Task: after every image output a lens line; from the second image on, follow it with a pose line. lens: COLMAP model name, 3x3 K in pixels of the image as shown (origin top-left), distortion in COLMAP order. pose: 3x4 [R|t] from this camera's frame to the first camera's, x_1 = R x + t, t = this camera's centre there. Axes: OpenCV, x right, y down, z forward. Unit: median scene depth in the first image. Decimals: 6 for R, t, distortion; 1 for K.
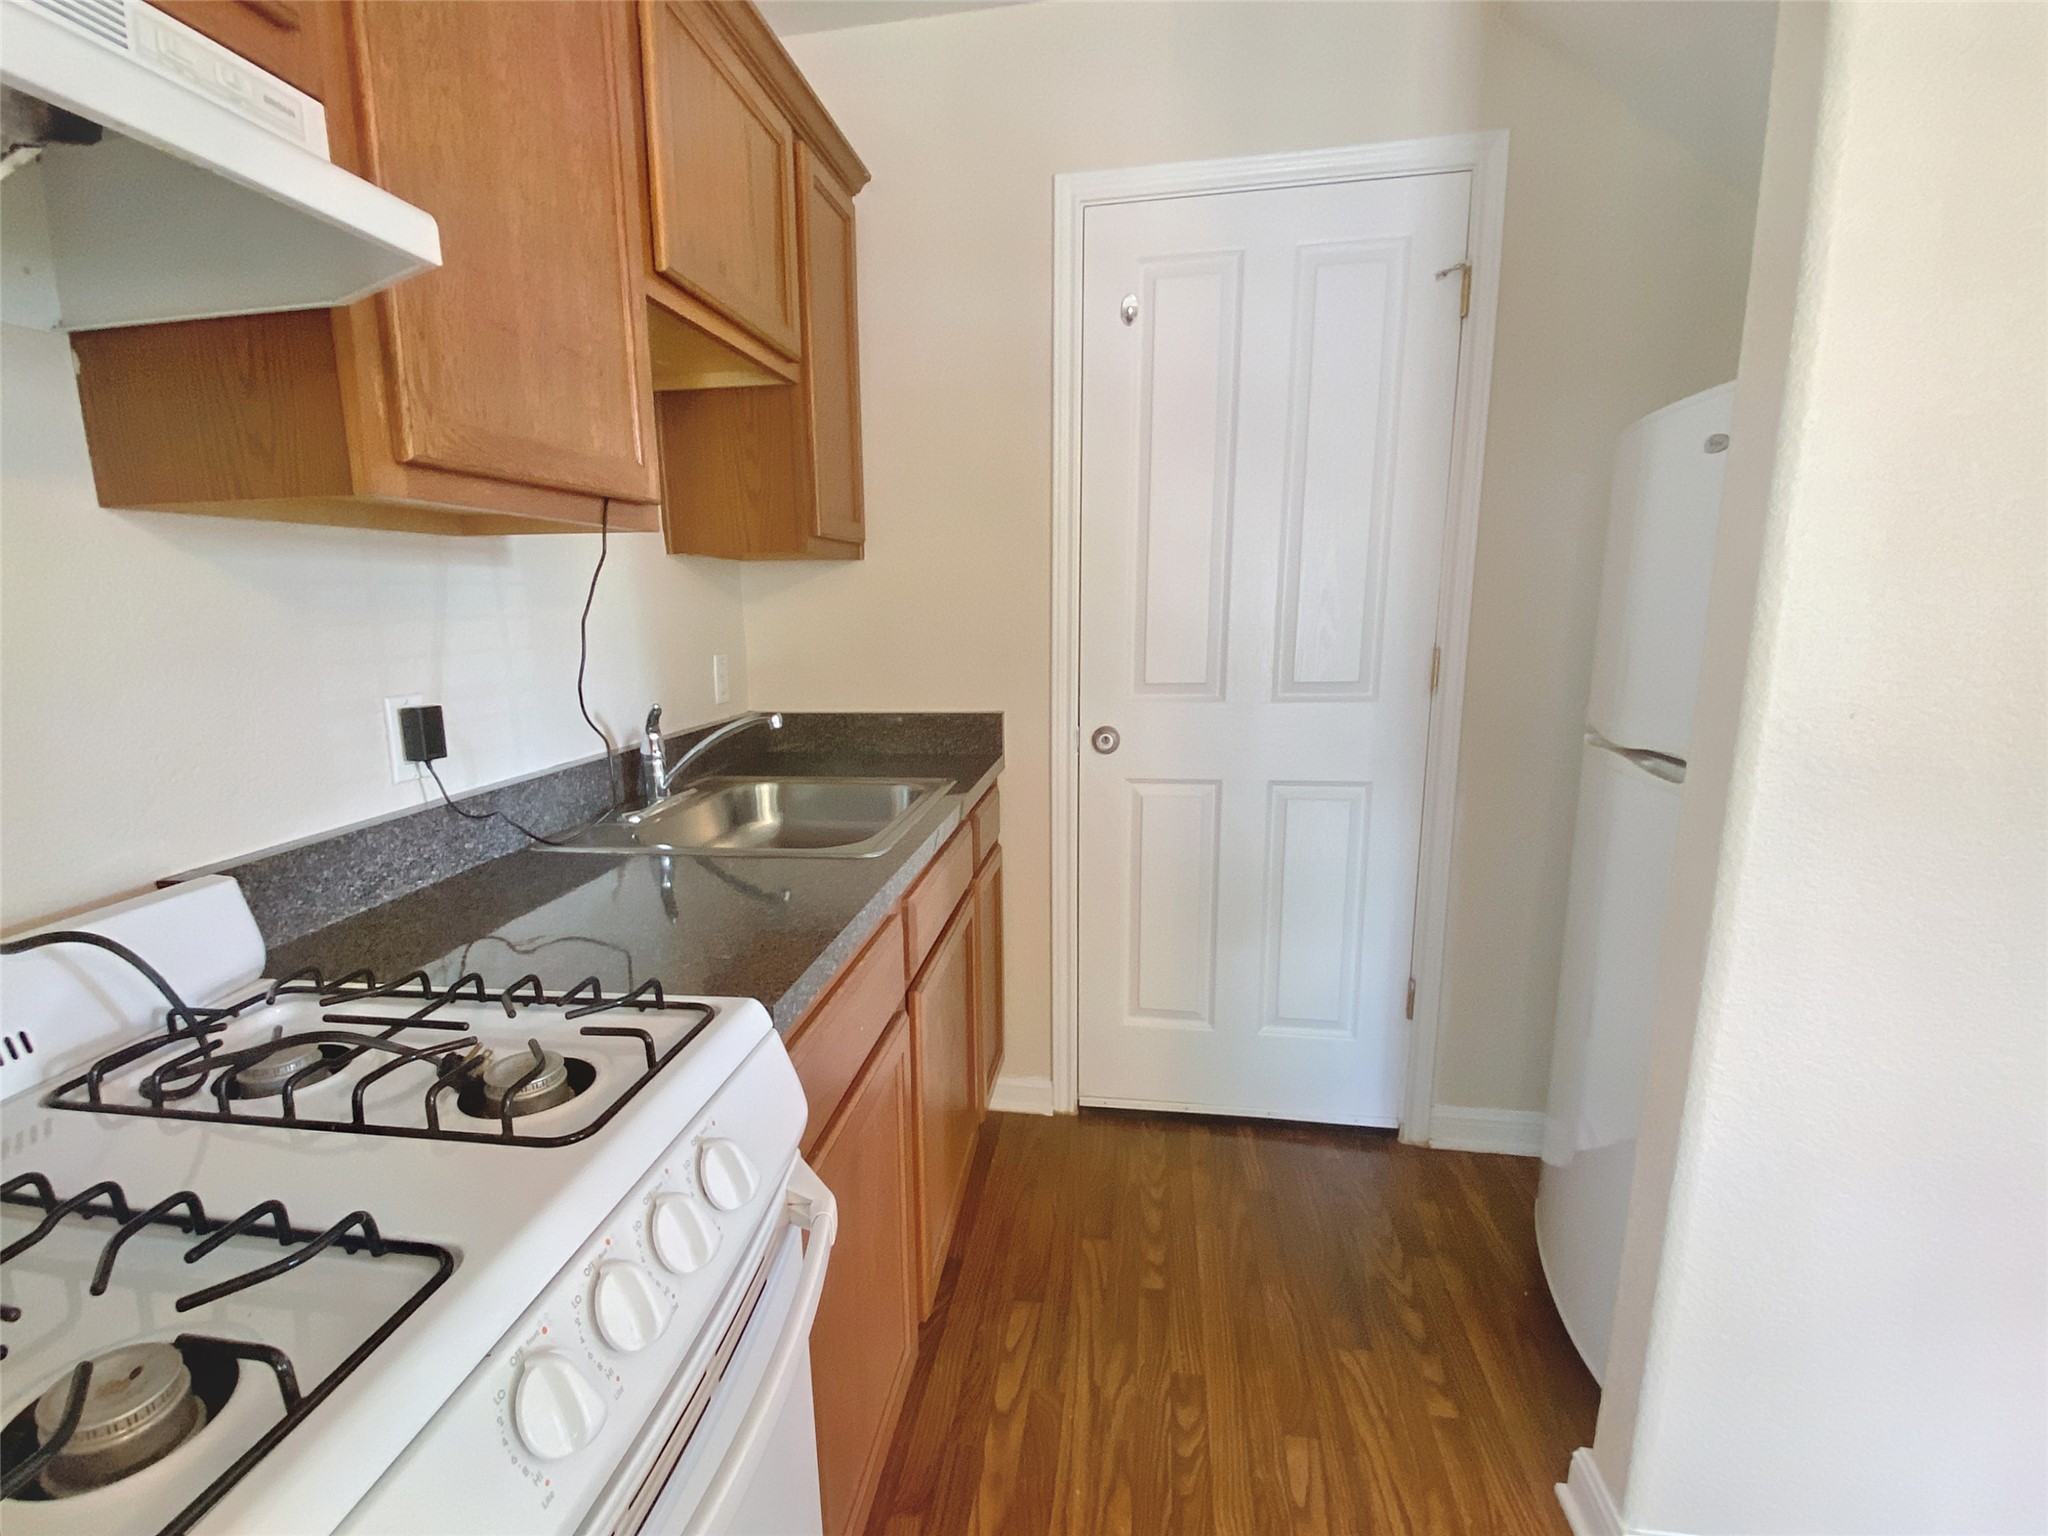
lens RADIAL K [[1044.8, 0, 1020.1], [0, 1044.8, 815.5], [0, 0, 1]] dist [0.045765, -0.036475]
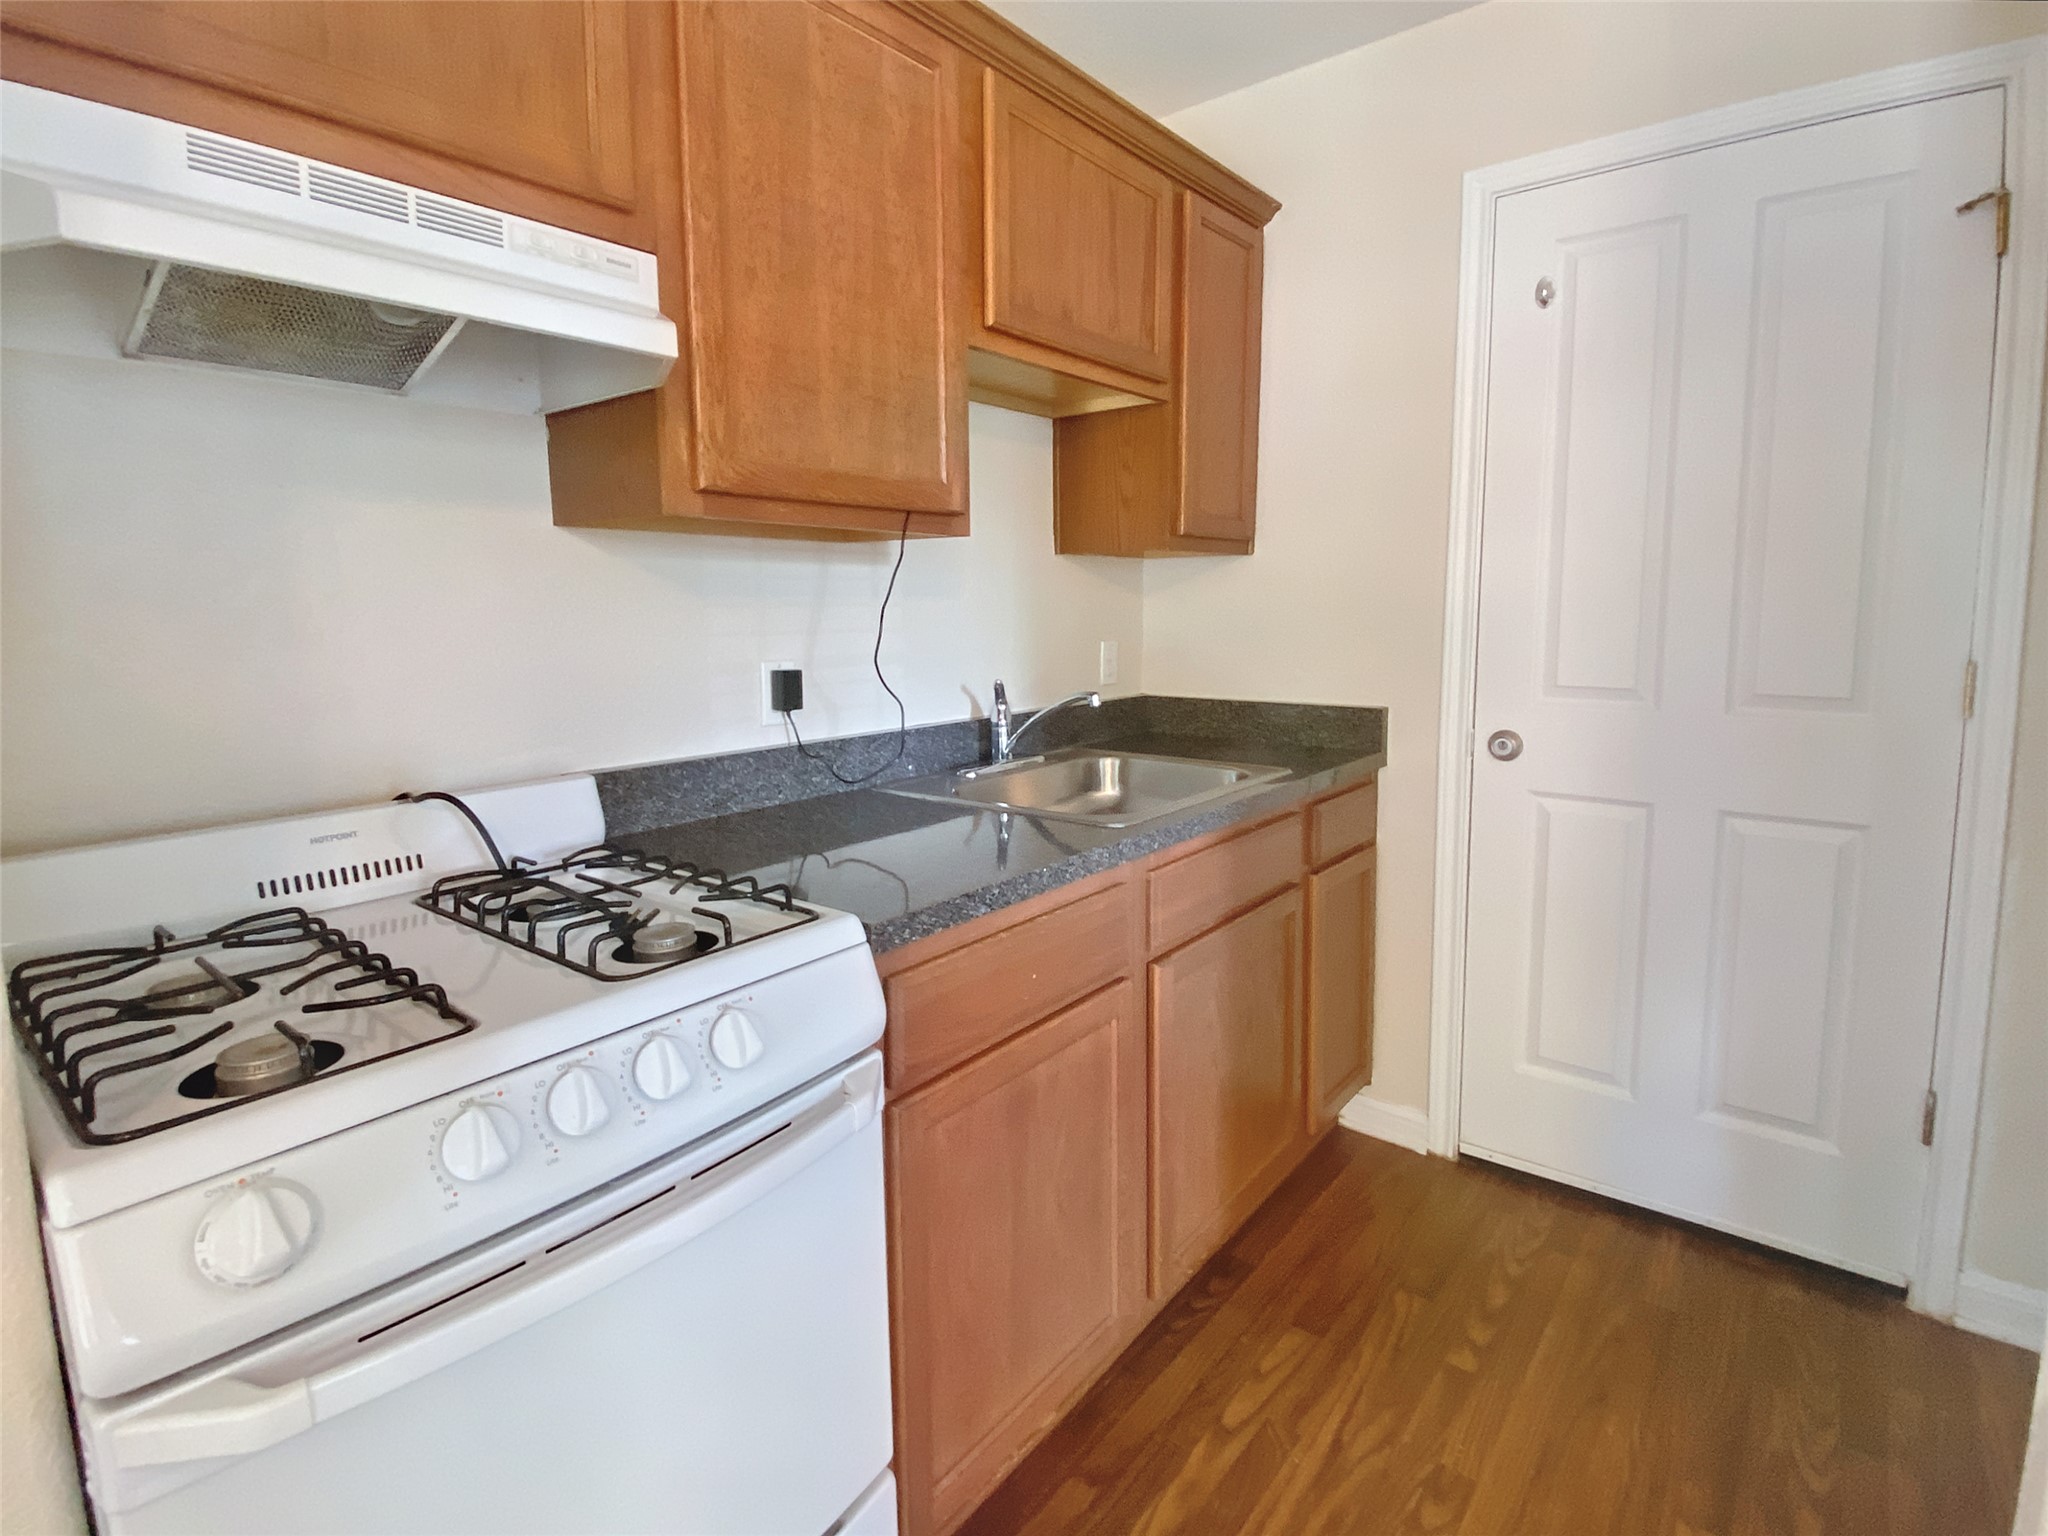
lens RADIAL K [[1030.3, 0, 1026.0], [0, 1030.3, 709.0], [0, 0, 1]] dist [0.041457, -0.032376]
pose [[0.882435, 0.062226, -0.466300, 0.201815], [-0.104967, 0.992268, -0.066227, -0.000707], [0.458574, 0.107387, 0.882144, 0.008983]]
